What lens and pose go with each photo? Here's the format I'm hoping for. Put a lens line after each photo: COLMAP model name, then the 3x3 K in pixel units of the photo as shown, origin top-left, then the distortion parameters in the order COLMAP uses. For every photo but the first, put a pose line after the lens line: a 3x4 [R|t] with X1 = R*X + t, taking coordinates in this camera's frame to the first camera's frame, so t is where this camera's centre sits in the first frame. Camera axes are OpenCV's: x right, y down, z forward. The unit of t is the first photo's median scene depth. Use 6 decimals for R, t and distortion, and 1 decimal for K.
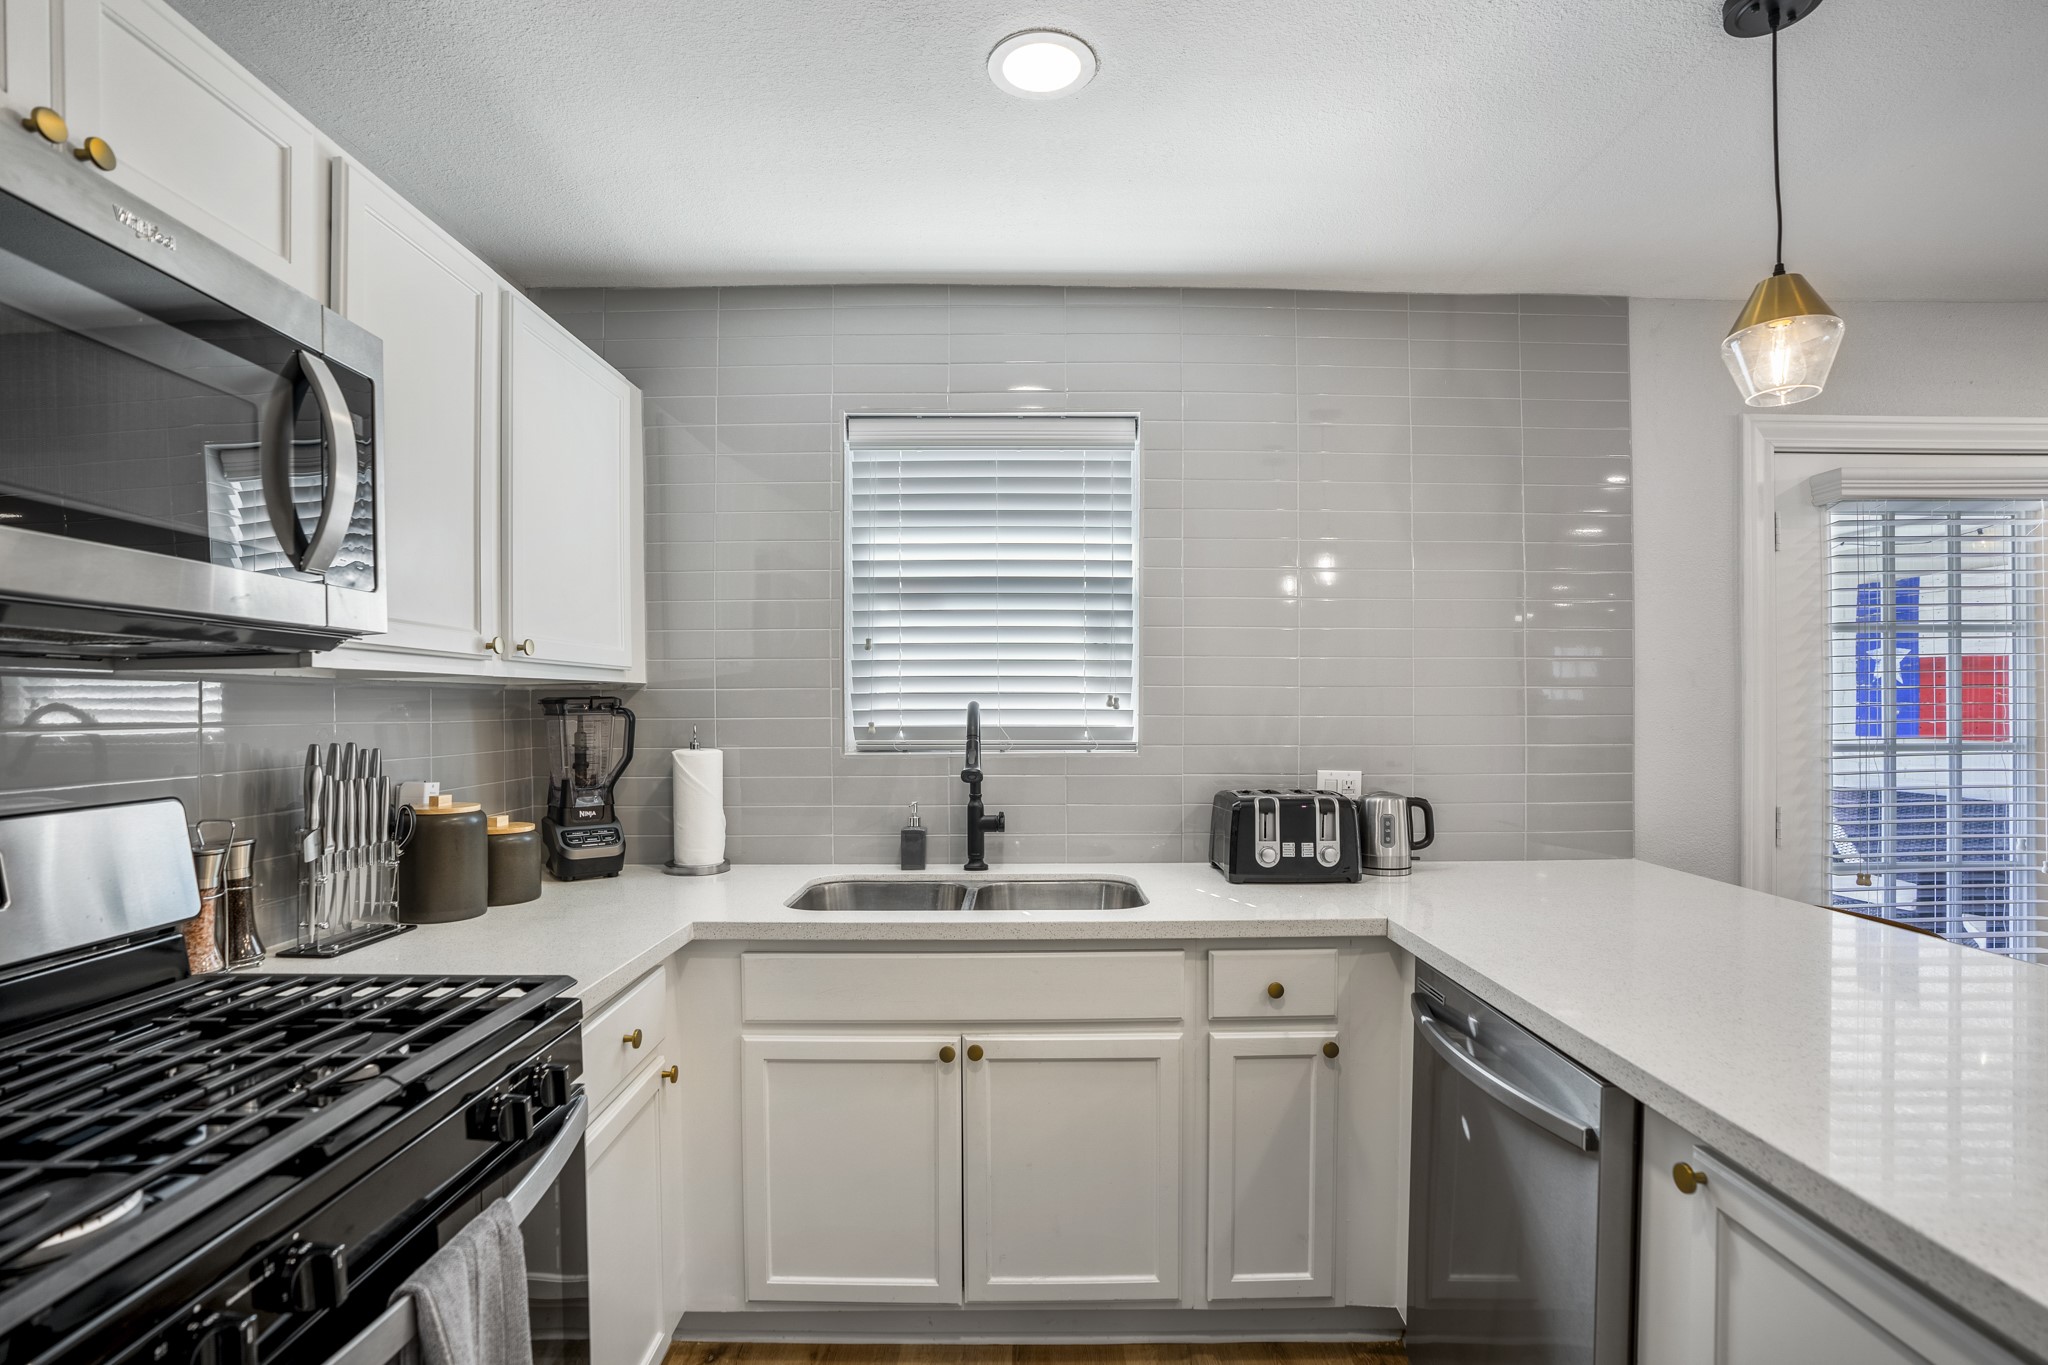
lens RADIAL K [[975.1, 0, 1023.8], [0, 975.1, 689.7], [0, 0, 1]] dist [-0.051924, 0.014533]
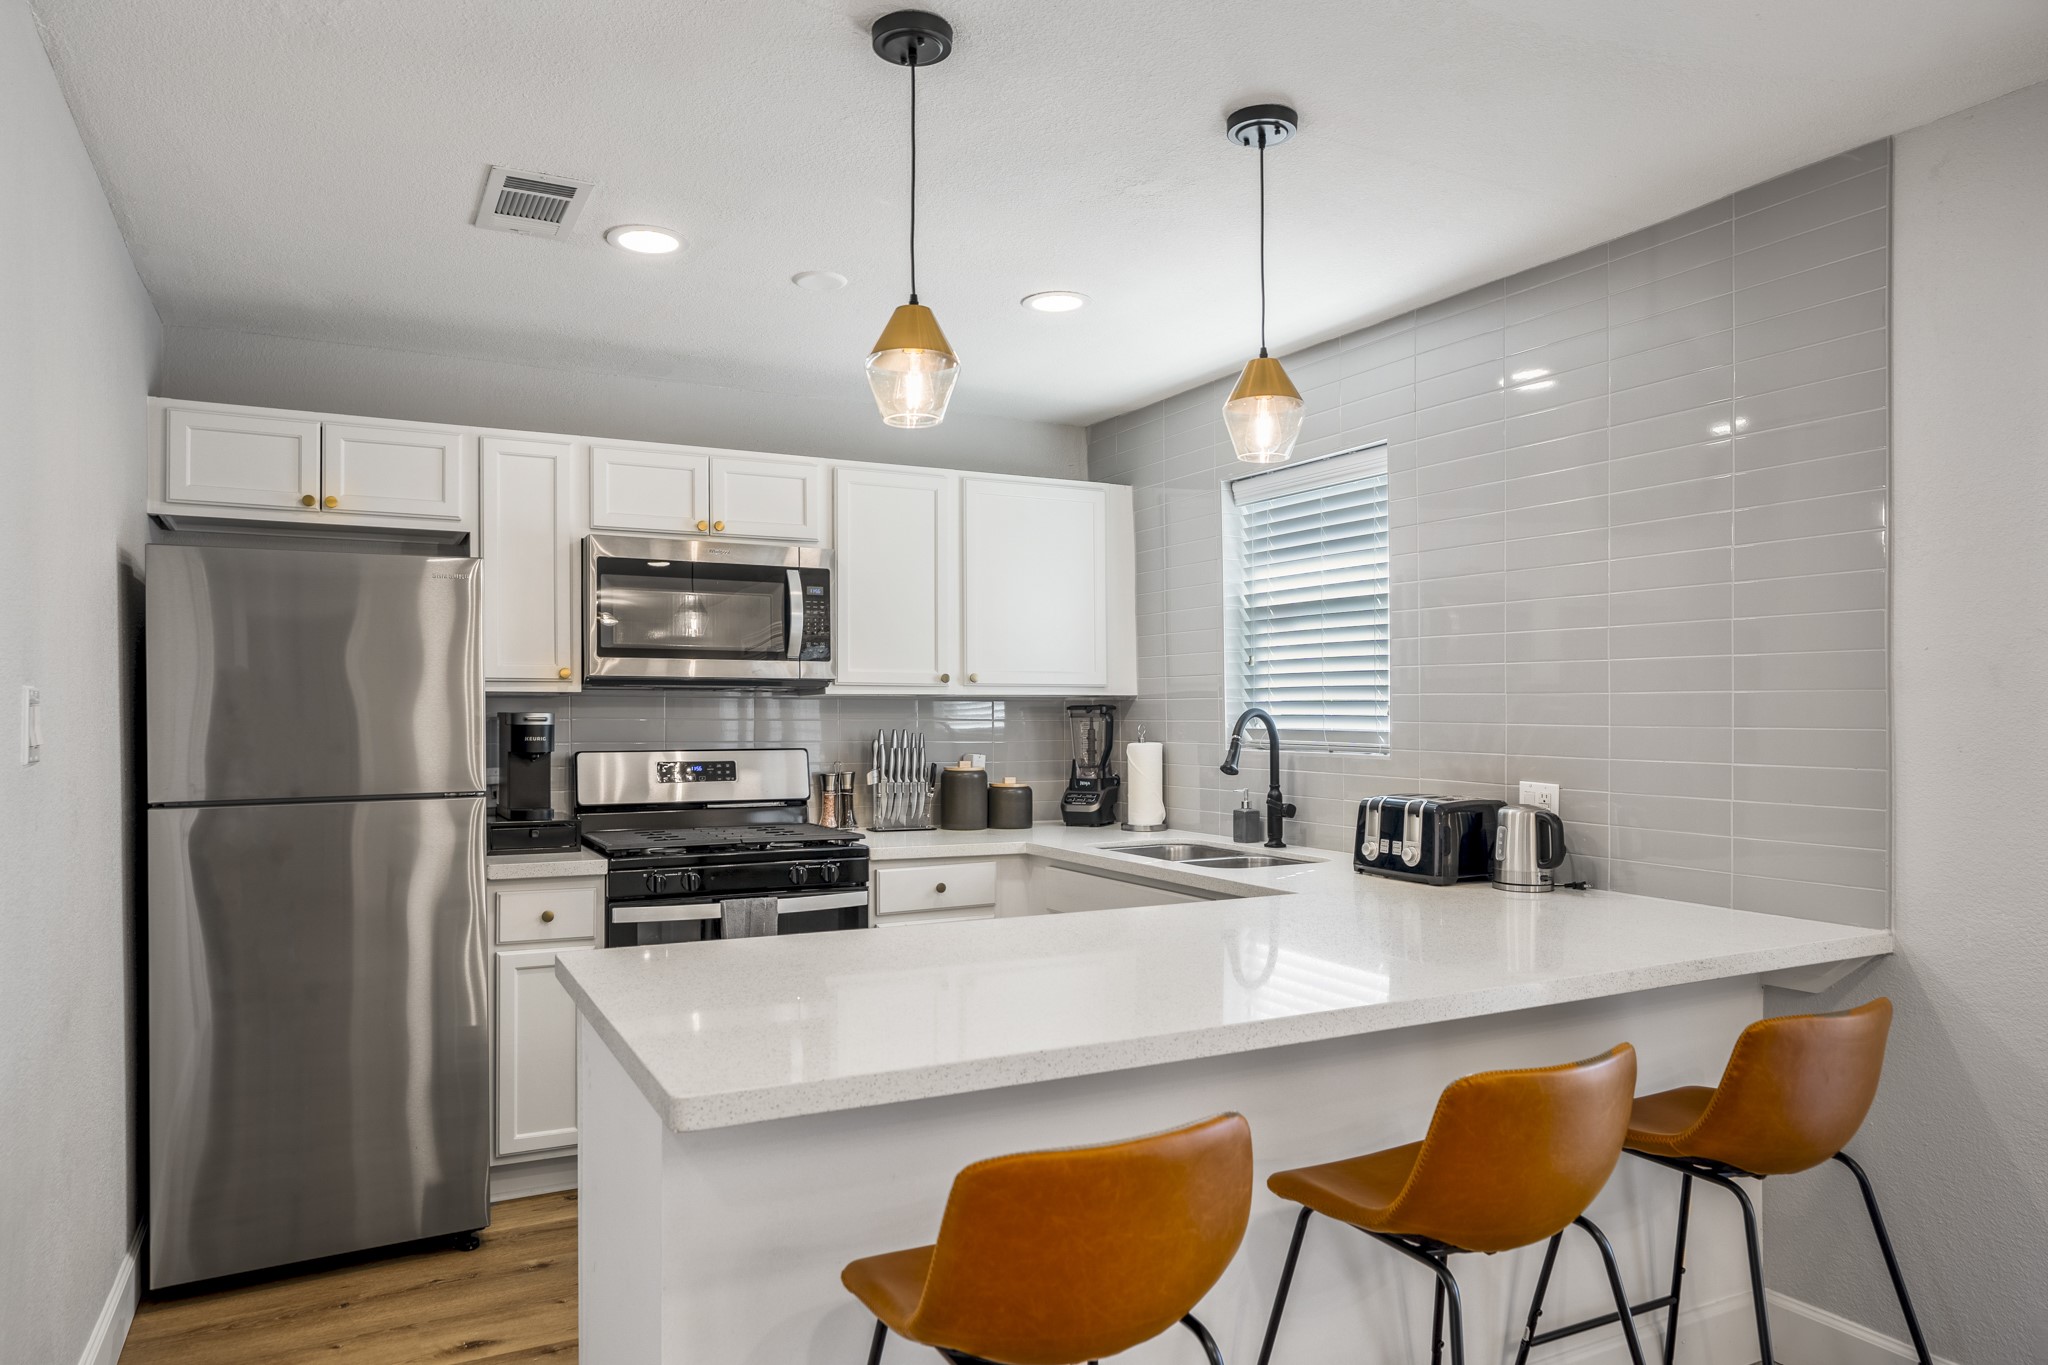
lens RADIAL K [[1307.5, 0, 1026.8], [0, 1307.5, 692.6], [0, 0, 1]] dist [0.004050, 0.000820]
pose [[0.464711, -0.009013, -0.885417, 1.247591], [0.012183, 0.999919, -0.003784, -0.005028], [0.885379, -0.009029, 0.464783, -0.027587]]
